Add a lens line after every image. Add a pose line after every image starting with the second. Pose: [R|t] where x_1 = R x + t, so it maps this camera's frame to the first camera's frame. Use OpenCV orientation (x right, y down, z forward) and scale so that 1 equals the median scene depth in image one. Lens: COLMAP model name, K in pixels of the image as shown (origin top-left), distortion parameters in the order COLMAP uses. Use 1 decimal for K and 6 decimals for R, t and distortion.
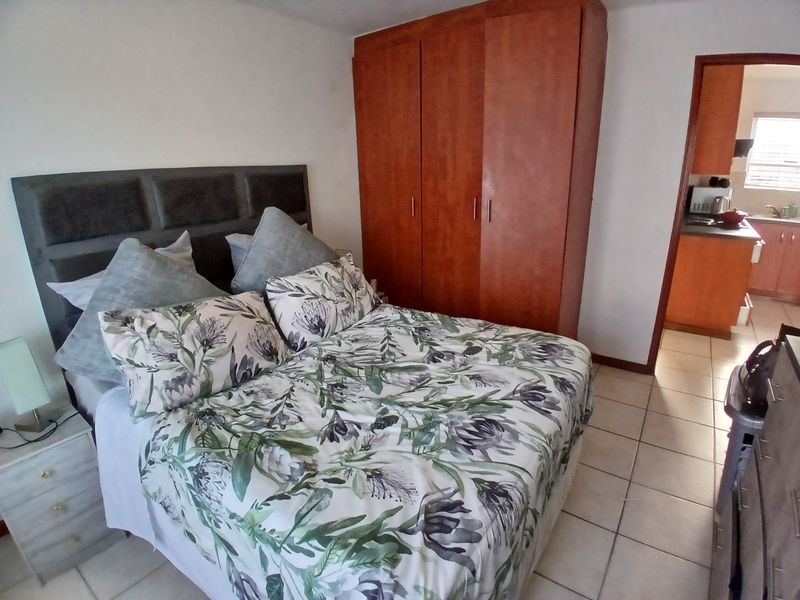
lens RADIAL K [[403.6, 0, 397.2], [0, 403.6, 299.5], [0, 0, 1]] dist [-0.028200, -0.010167]
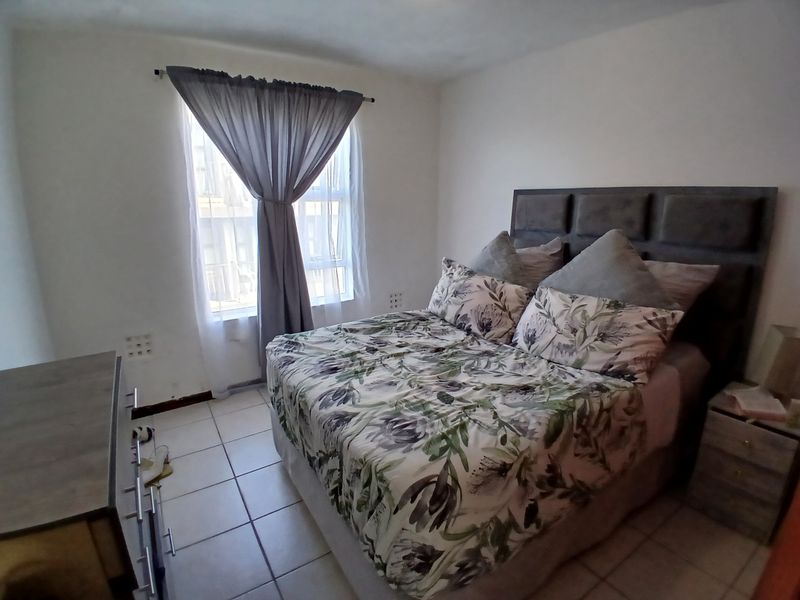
lens RADIAL K [[403.6, 0, 396.2], [0, 403.6, 300.7], [0, 0, 1]] dist [-0.028200, -0.010167]
pose [[-0.367356, 0.274032, -0.888795, 0.986193], [-0.265661, 0.884884, 0.382629, -0.387883], [0.891333, 0.376679, -0.252268, 1.064739]]
